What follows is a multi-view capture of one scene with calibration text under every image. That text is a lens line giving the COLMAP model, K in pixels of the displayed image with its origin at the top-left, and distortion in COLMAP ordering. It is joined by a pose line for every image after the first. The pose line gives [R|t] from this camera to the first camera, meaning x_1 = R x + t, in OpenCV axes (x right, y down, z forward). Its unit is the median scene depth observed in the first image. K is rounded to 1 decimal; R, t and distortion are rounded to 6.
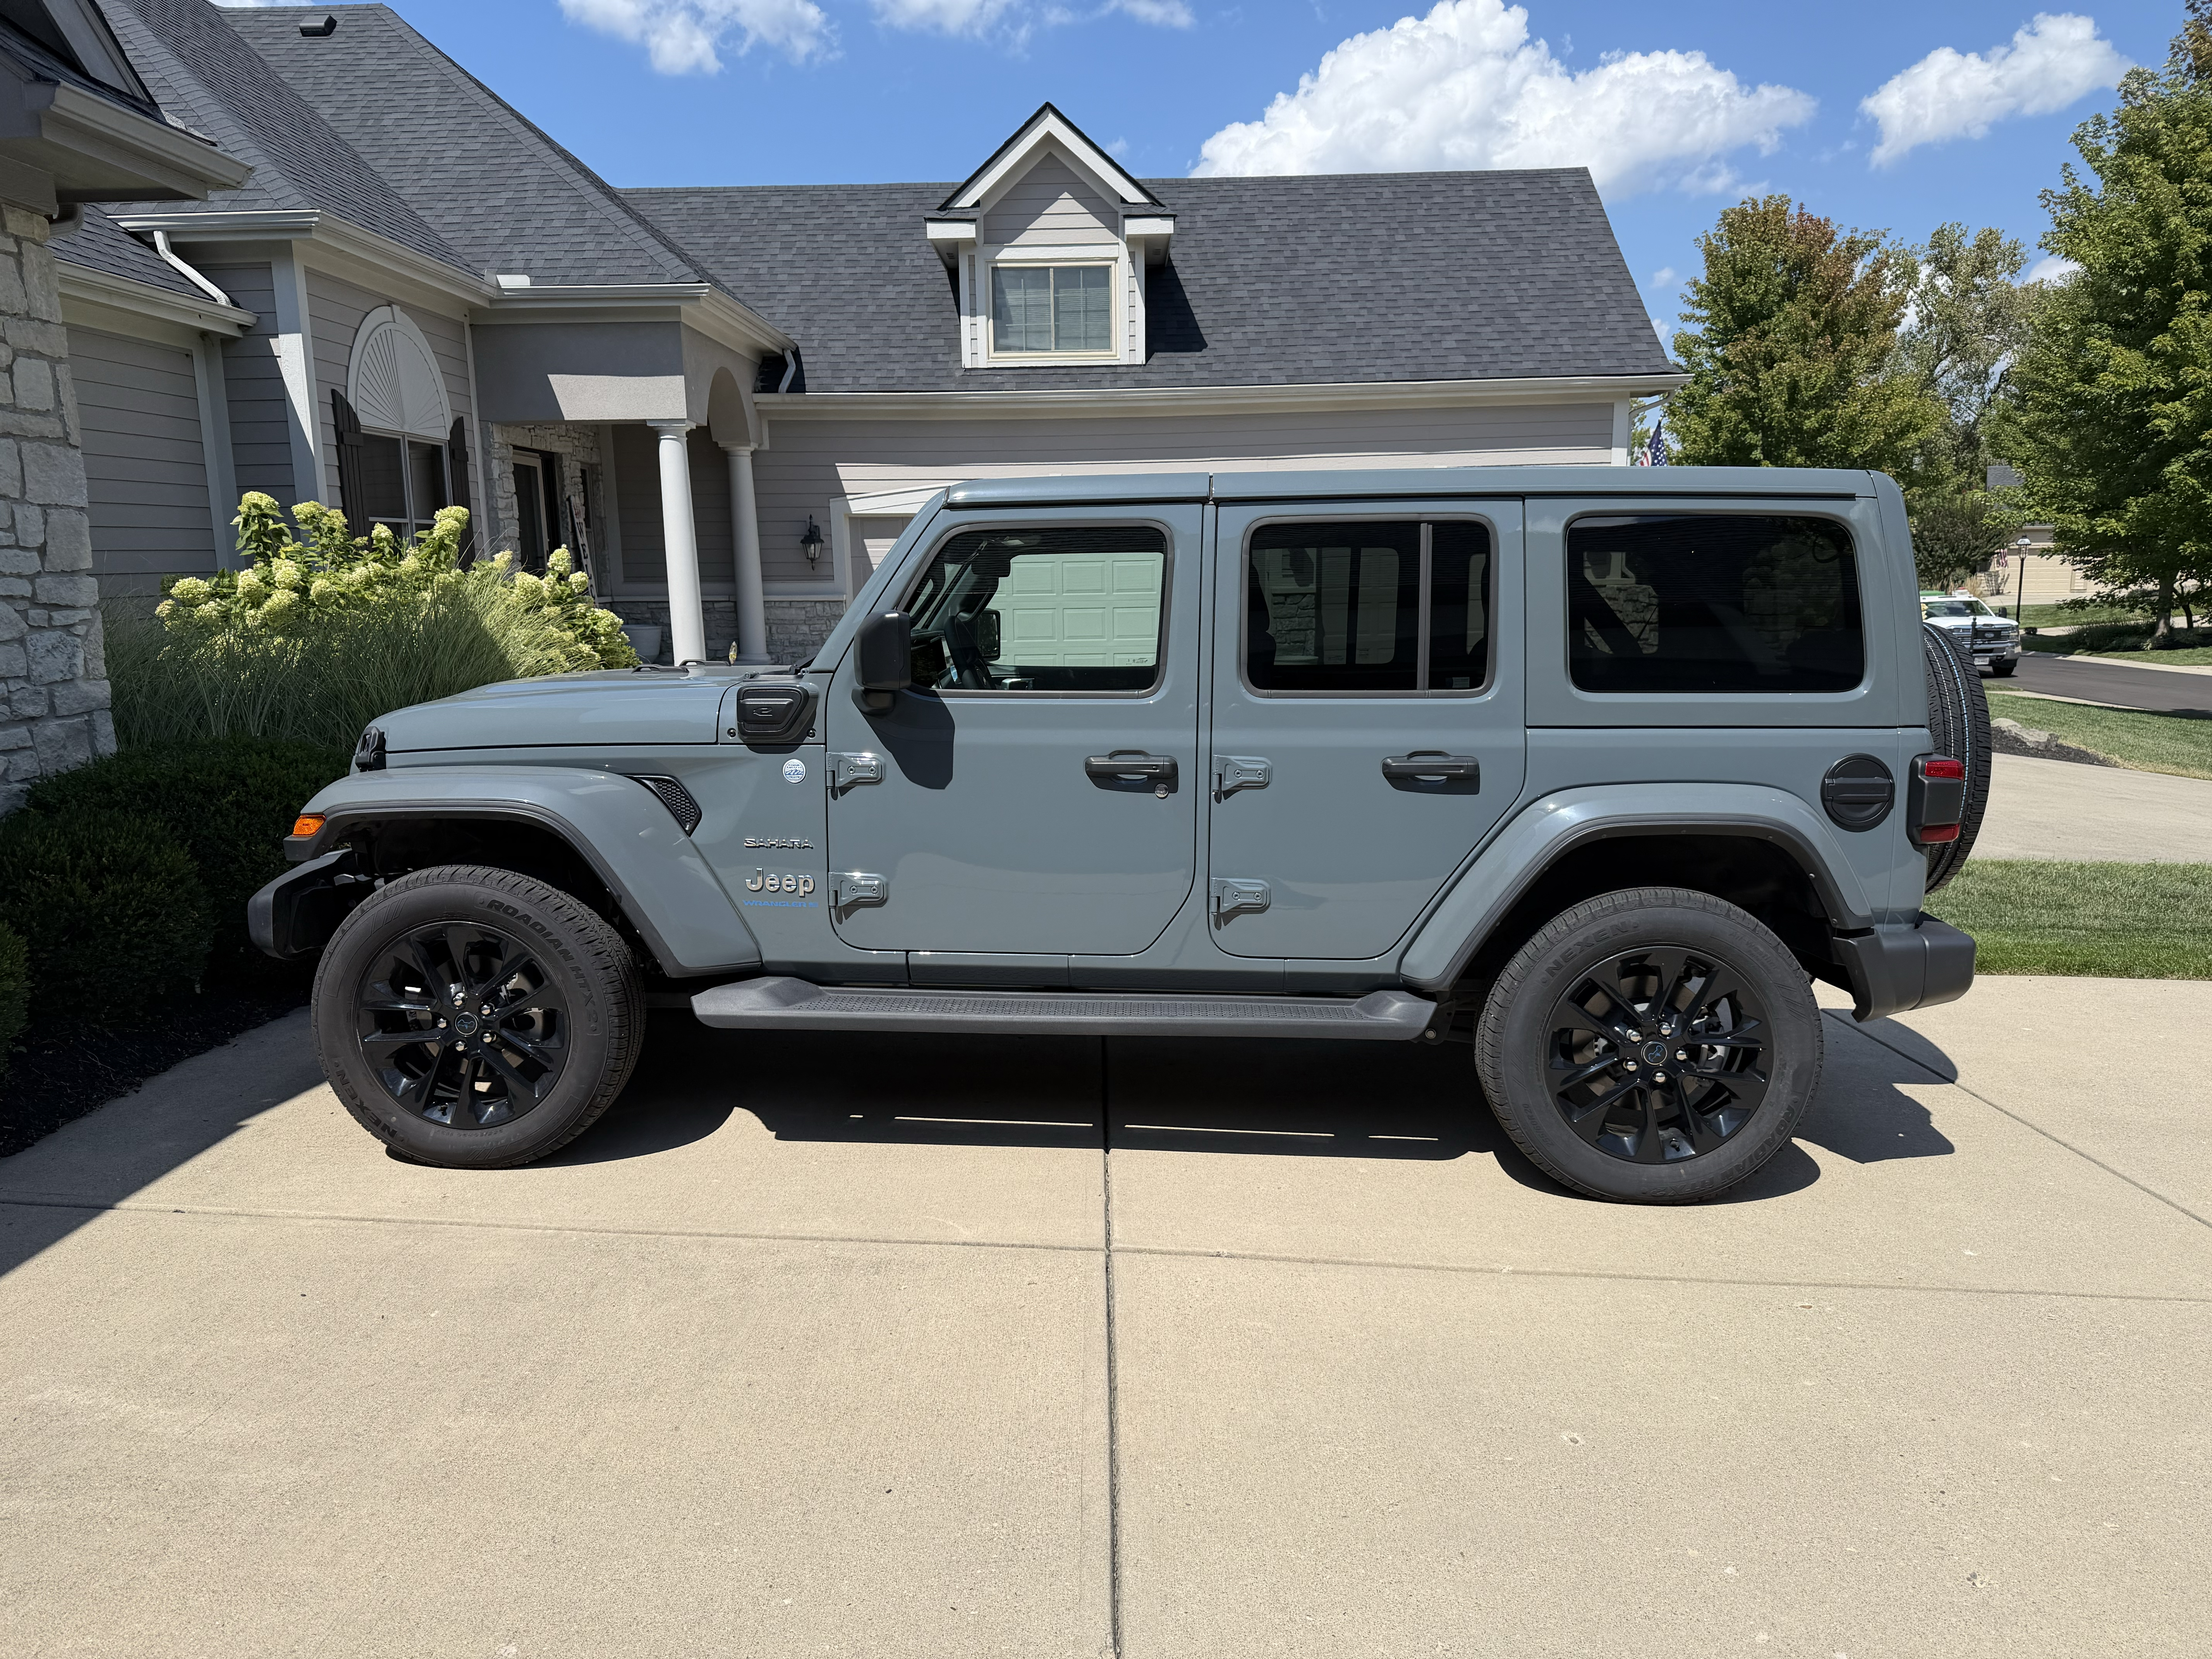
lens RADIAL K [[1534.0, 0, 1106.0], [0, 1534.0, 829.5], [0, 0, 1]] dist [-0.000191, -0.004069]
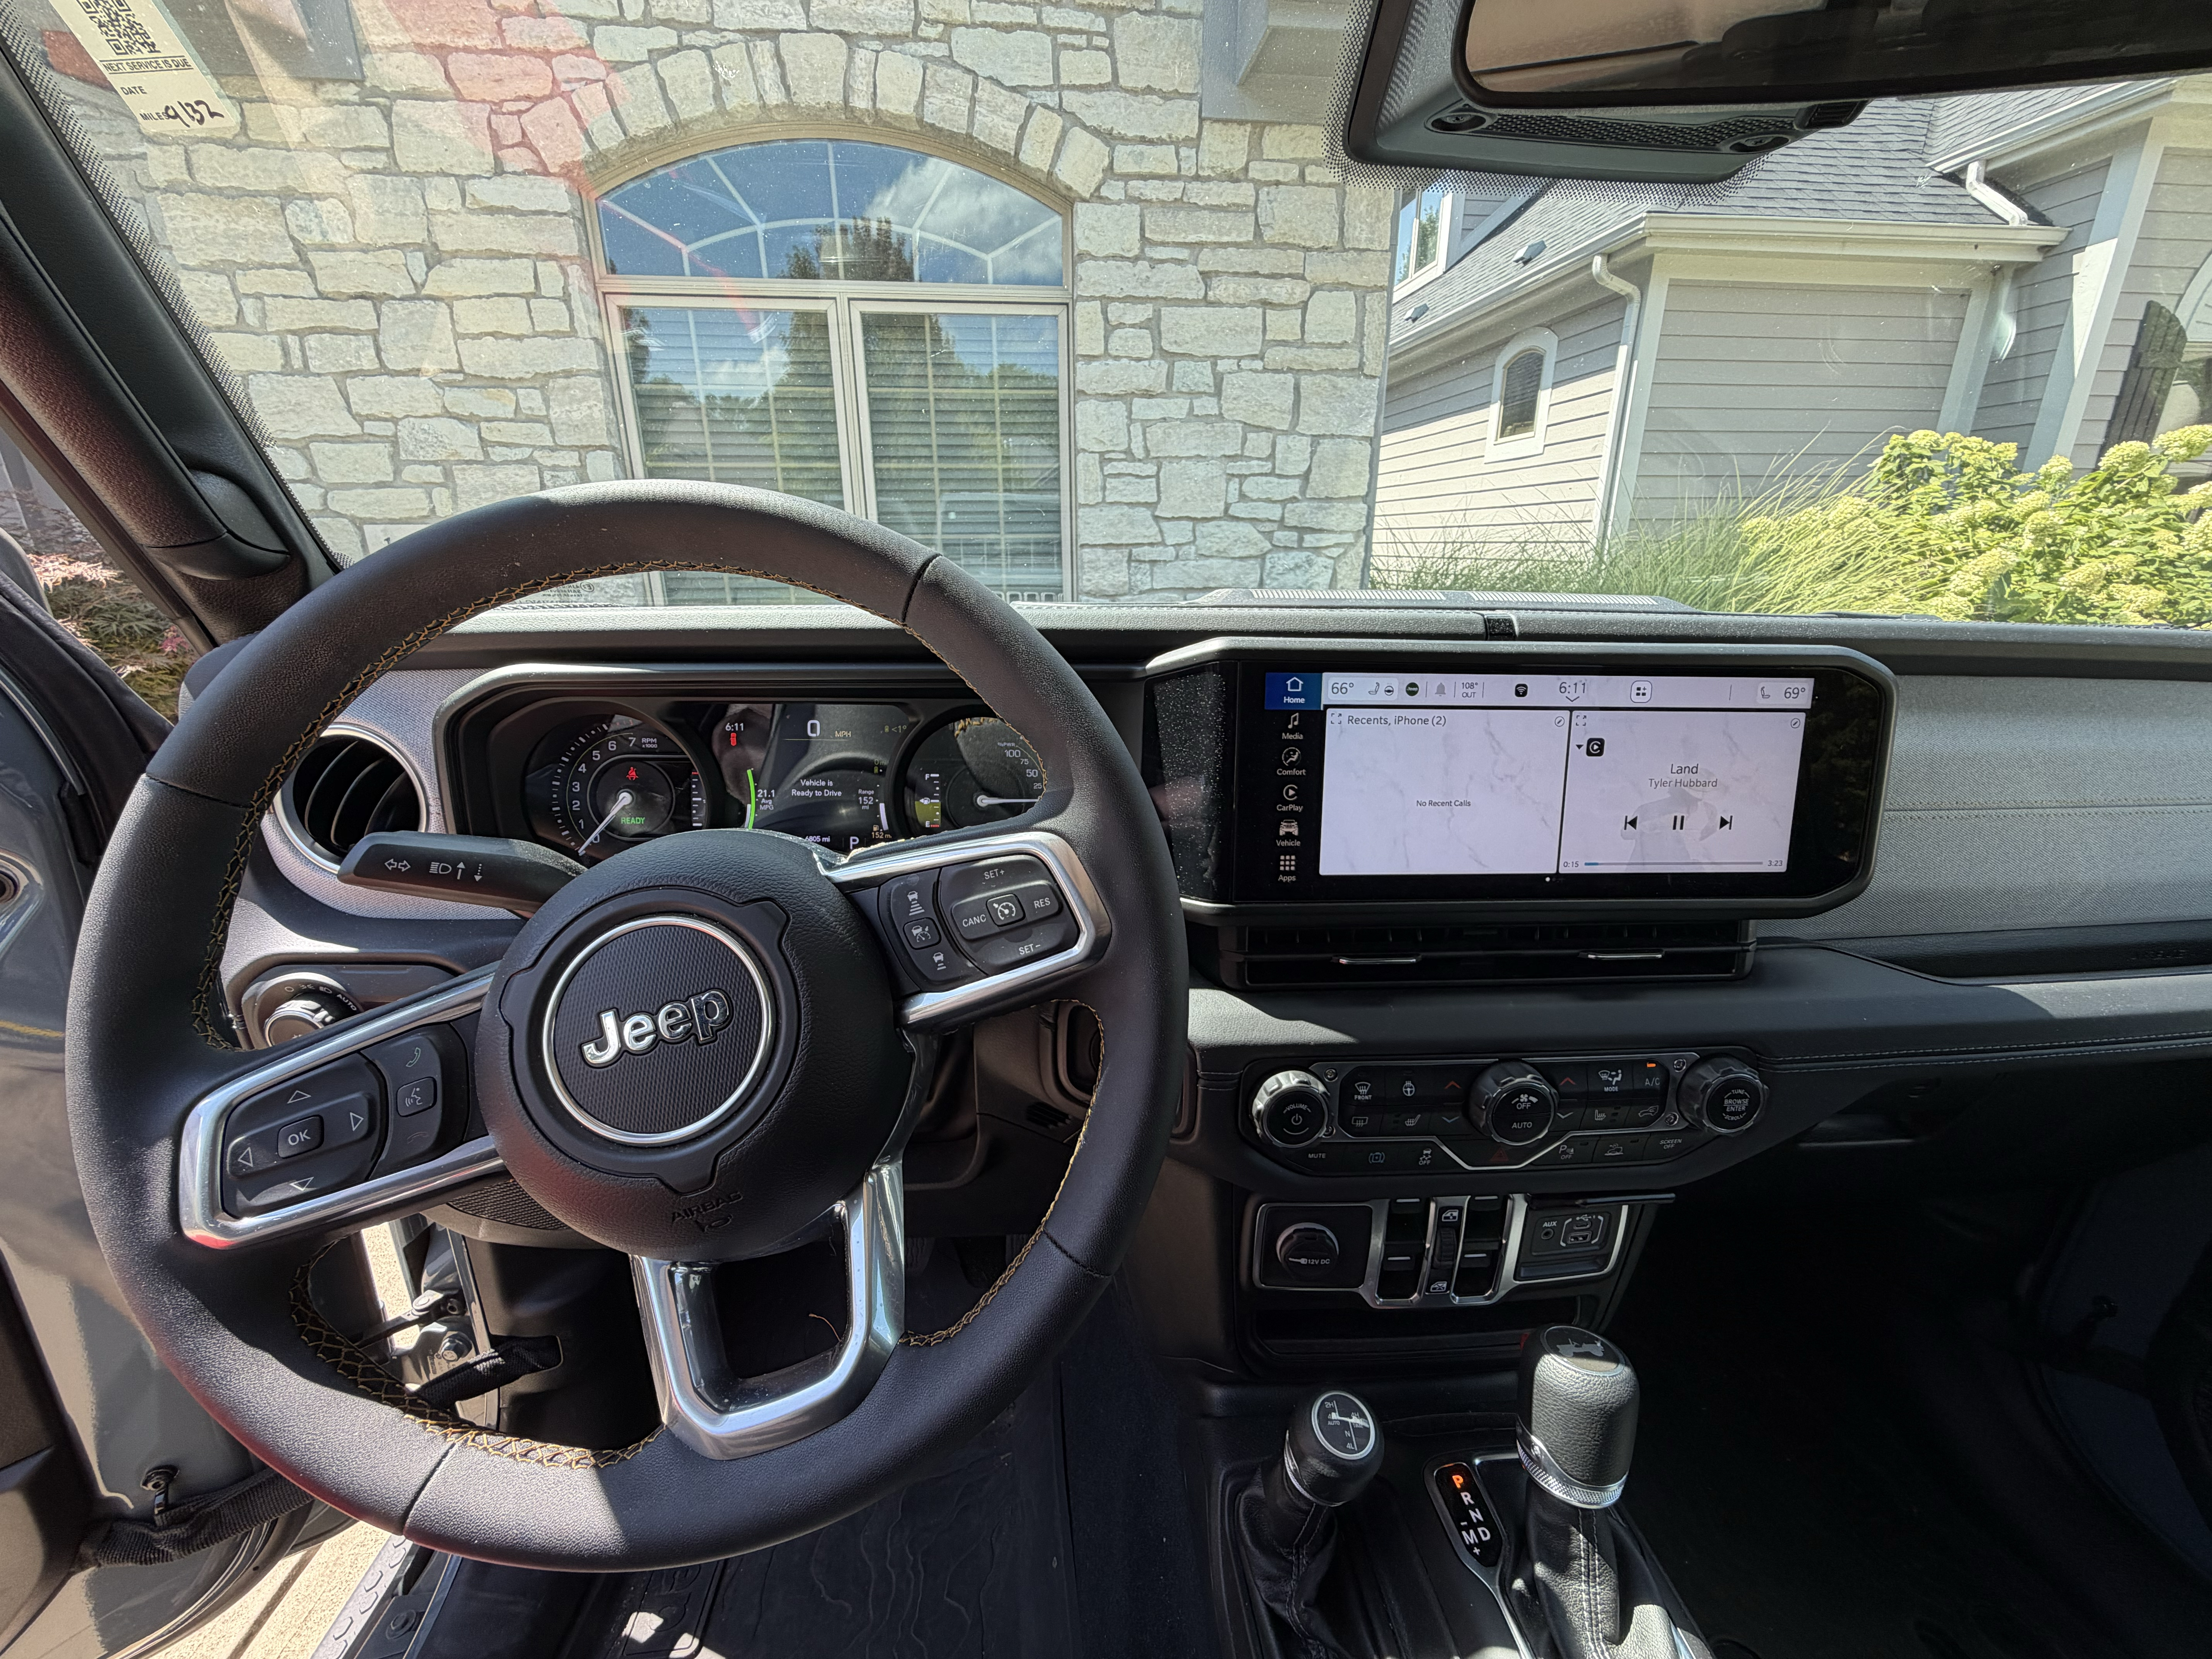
lens RADIAL K [[879.7, 0, 1107.2], [0, 879.7, 810.5], [0, 0, 1]] dist [0.001691, 0.000621]
pose [[0.120260, 0.315232, -0.941364, -0.020940], [-0.179270, 0.939553, 0.291724, -0.113628], [0.976422, 0.133676, 0.169502, 0.771844]]
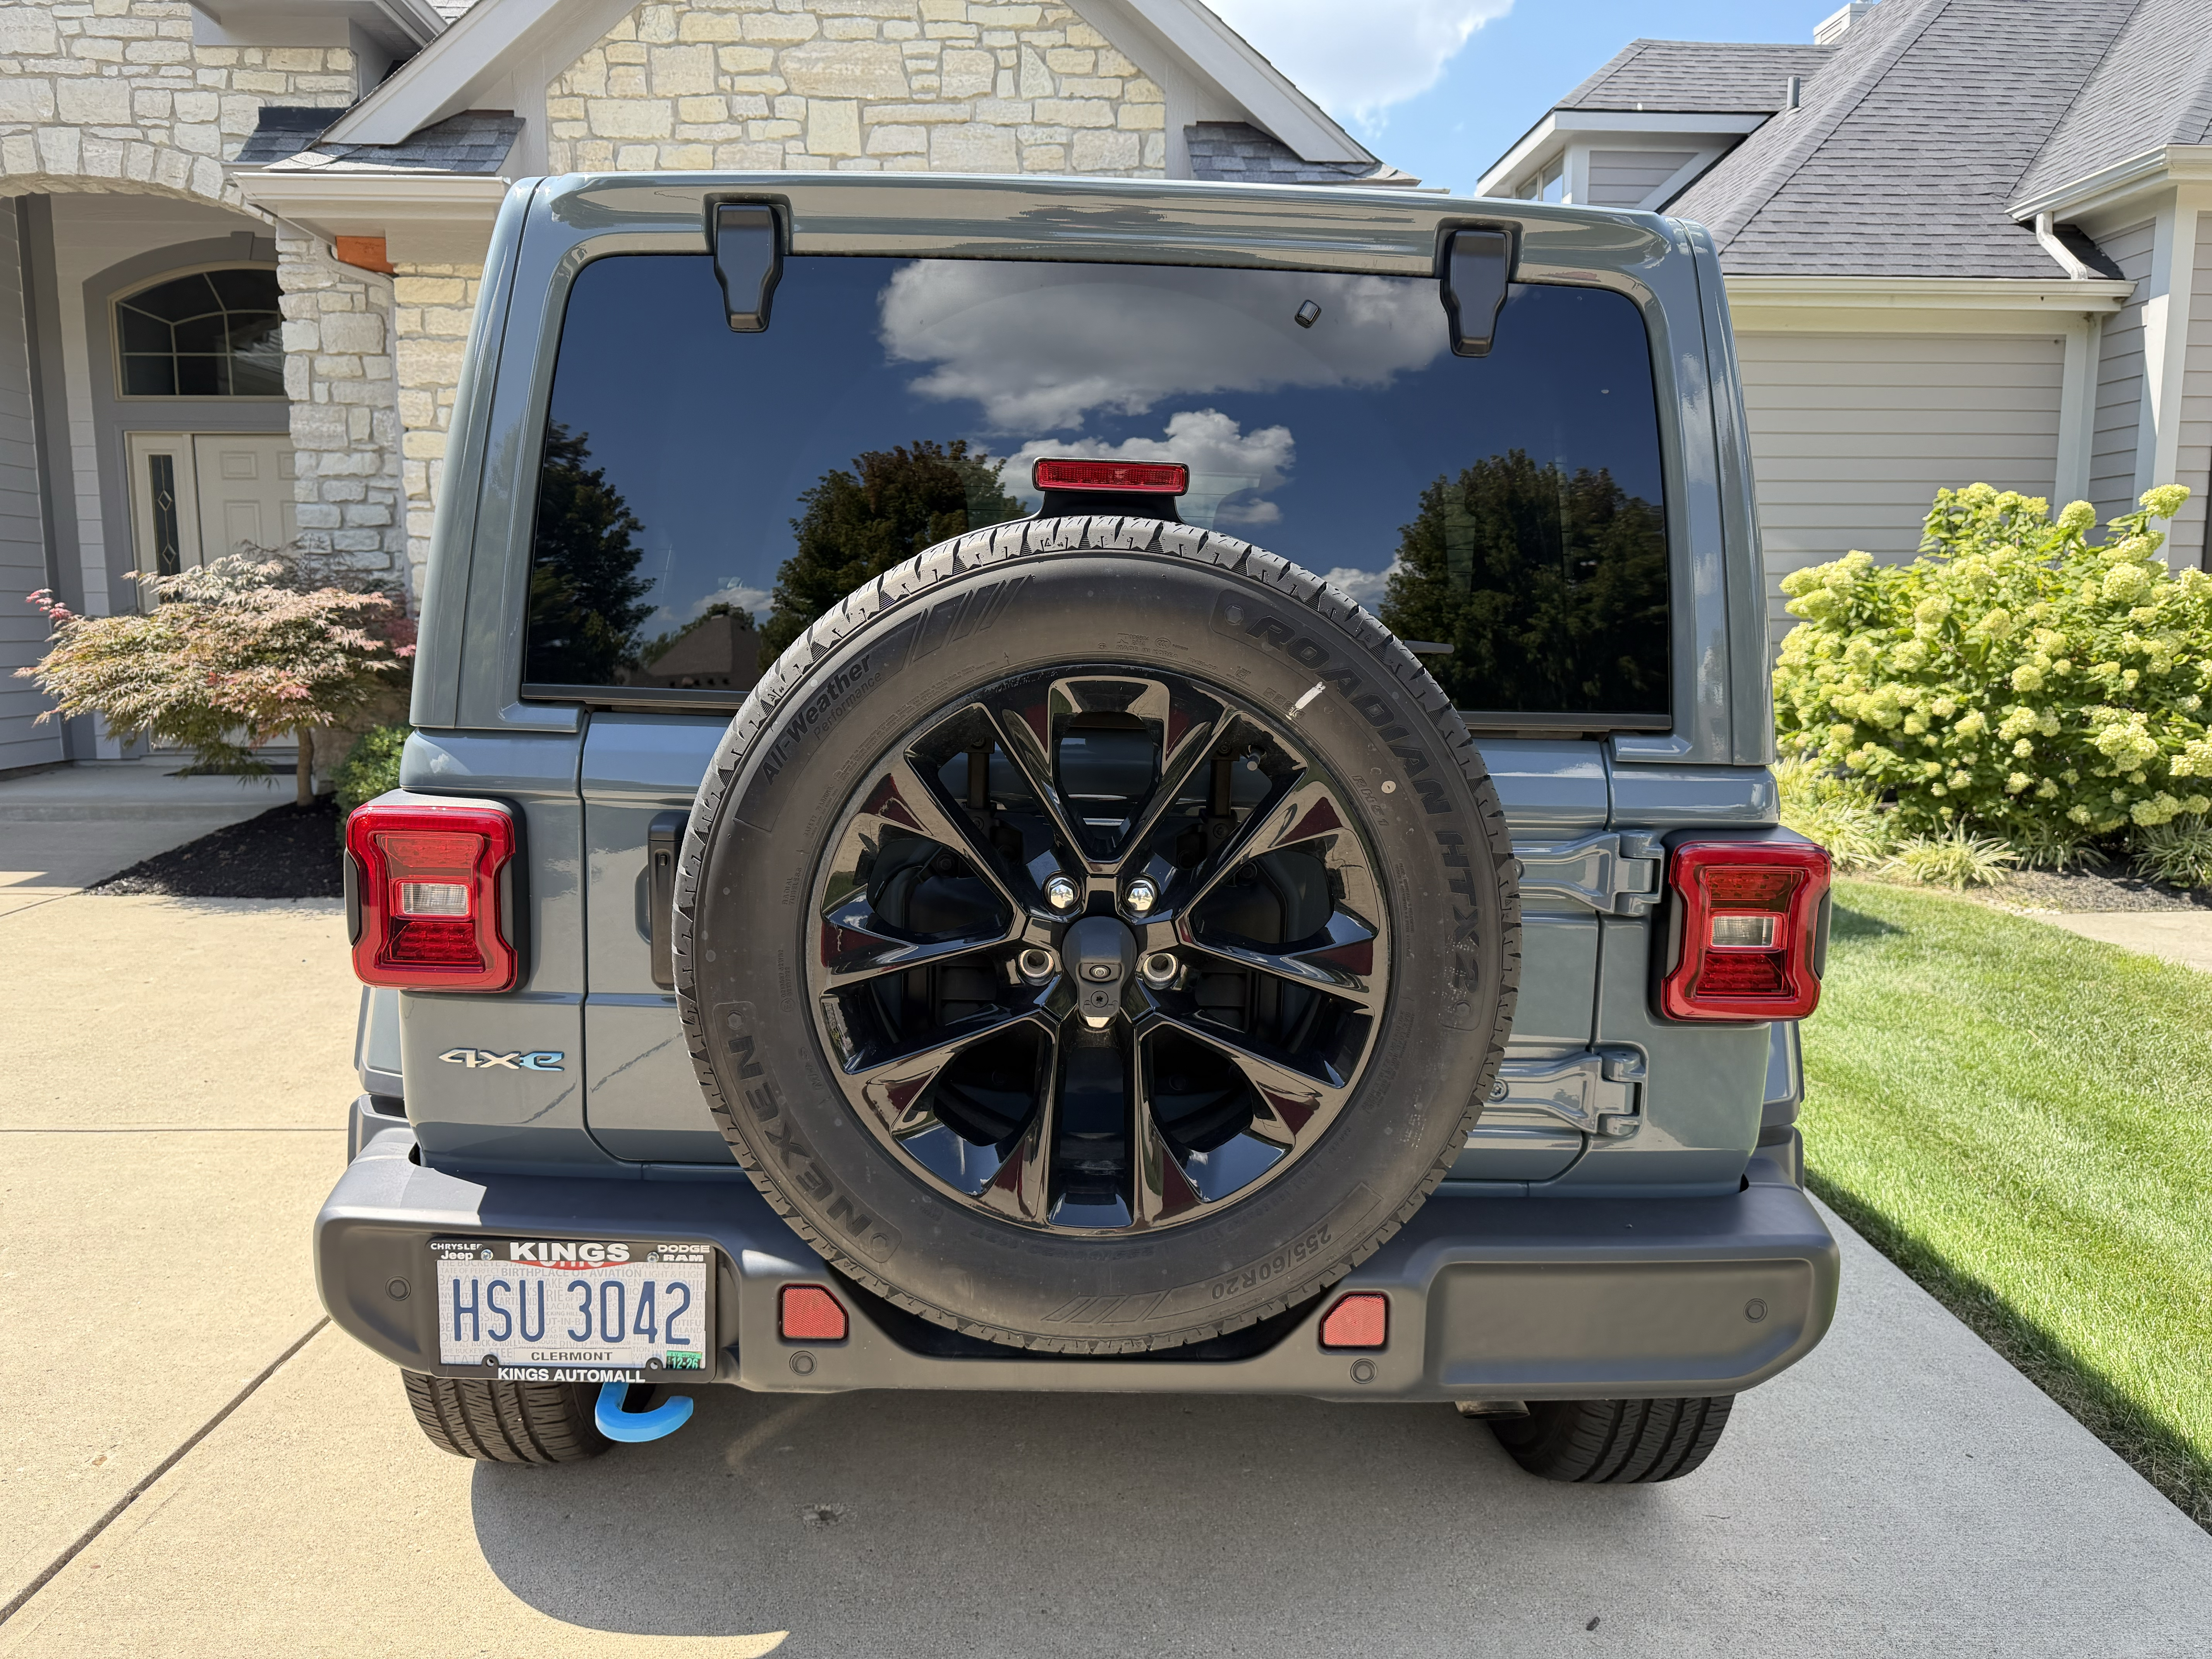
lens RADIAL K [[1534.0, 0, 1106.0], [0, 1534.0, 829.5], [0, 0, 1]] dist [-0.000191, -0.004069]
pose [[0.051486, 0.158947, -0.985944, 0.660213], [-0.181998, 0.972214, 0.147230, -0.103622], [0.981950, 0.171859, 0.078983, 0.802978]]
